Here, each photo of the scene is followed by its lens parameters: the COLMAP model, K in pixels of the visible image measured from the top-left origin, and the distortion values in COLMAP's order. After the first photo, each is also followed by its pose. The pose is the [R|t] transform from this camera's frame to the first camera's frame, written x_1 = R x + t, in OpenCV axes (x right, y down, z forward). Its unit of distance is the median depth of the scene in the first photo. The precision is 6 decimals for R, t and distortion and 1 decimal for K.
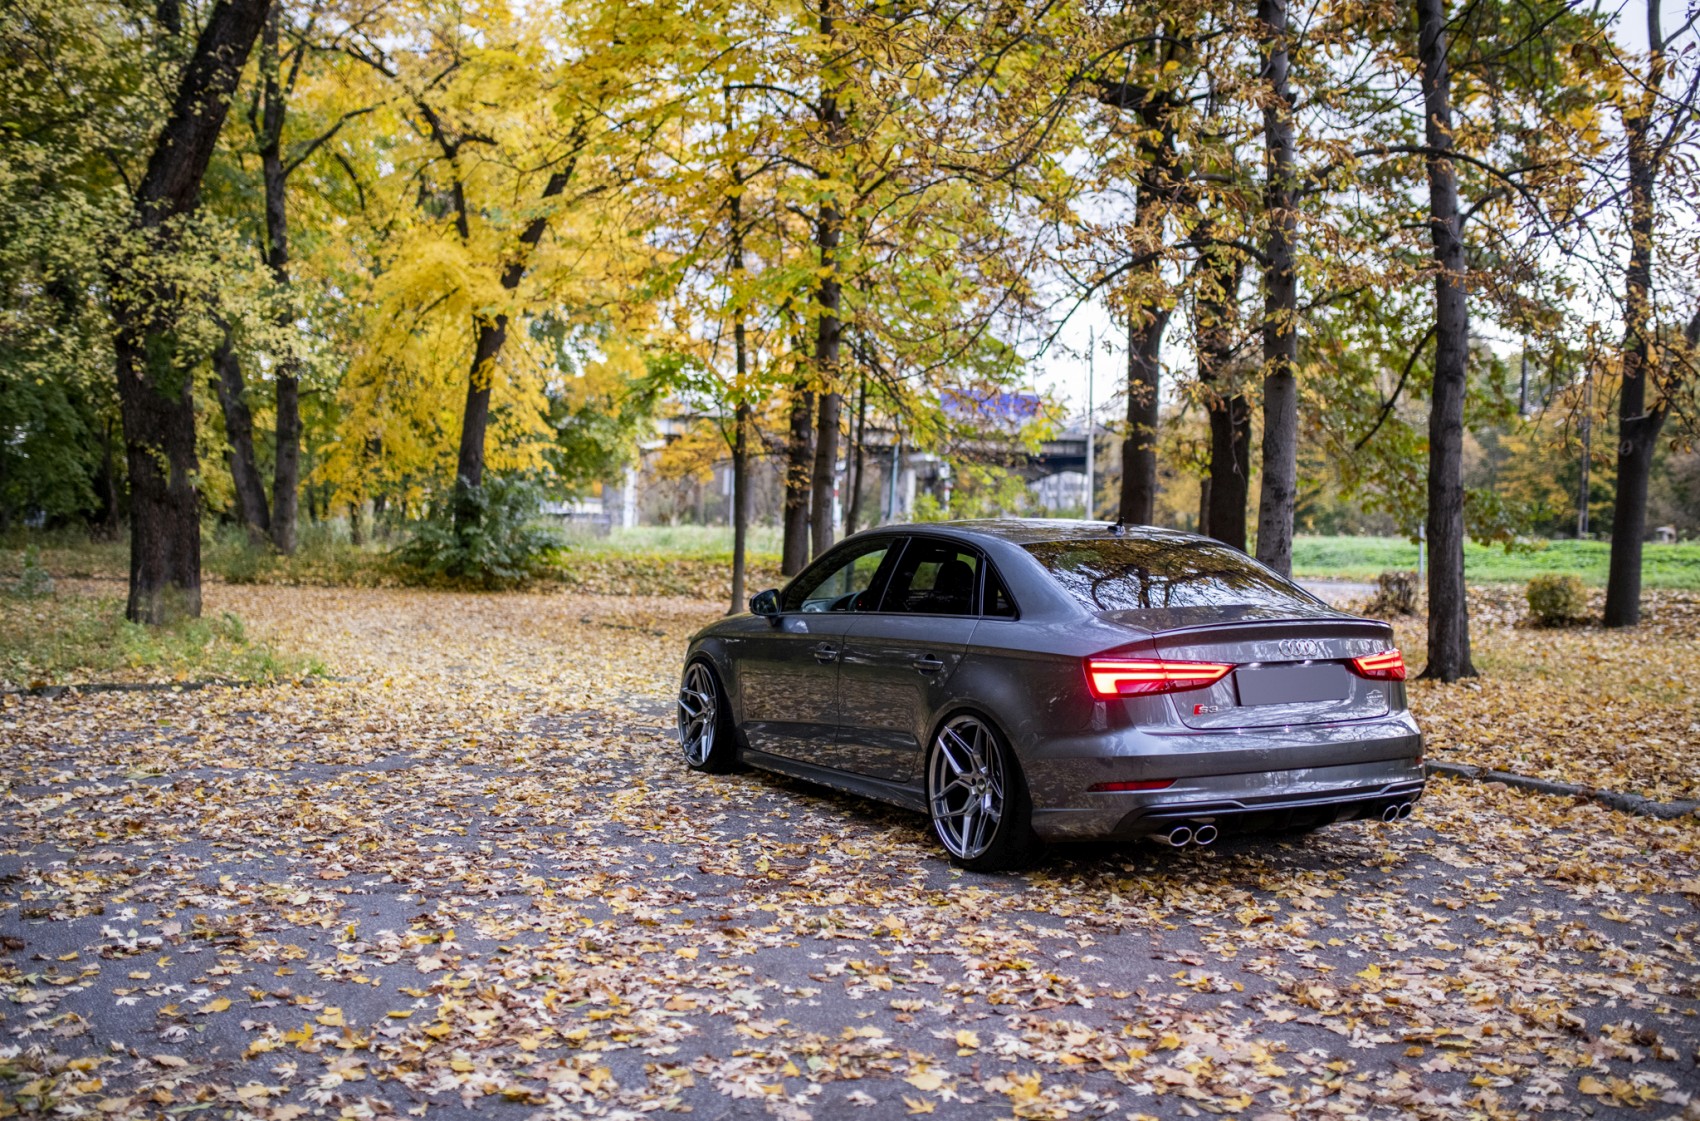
lens RADIAL K [[1683.6, 0, 853.5], [0, 1683.6, 553.6], [0, 0, 1]] dist [-0.314199, 1.536587]
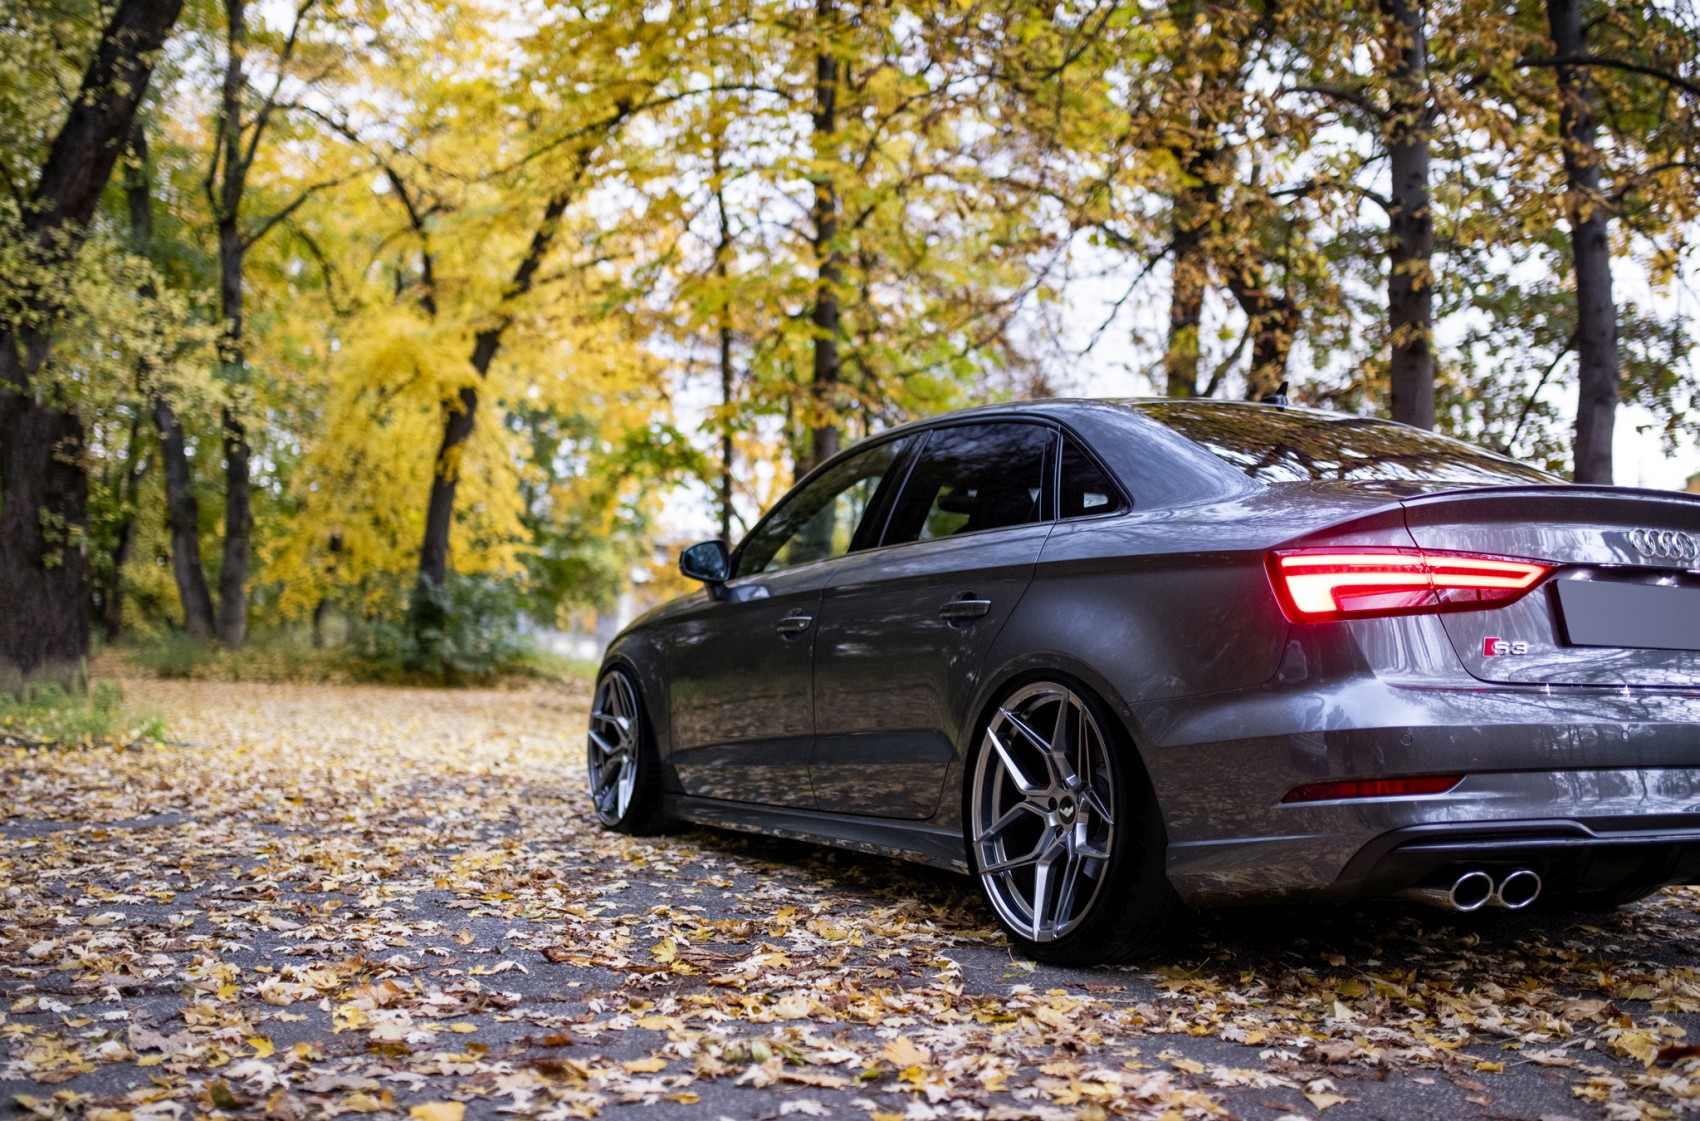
lens RADIAL K [[1757.3, 0, 850.7], [0, 1757.3, 628.4], [0, 0, 1]] dist [-0.167516, 0.411033]
pose [[0.999971, 0.005899, -0.004871, 0.008385], [-0.006062, 0.999395, -0.034237, 0.098988], [0.004666, 0.034265, 0.999402, 0.419505]]
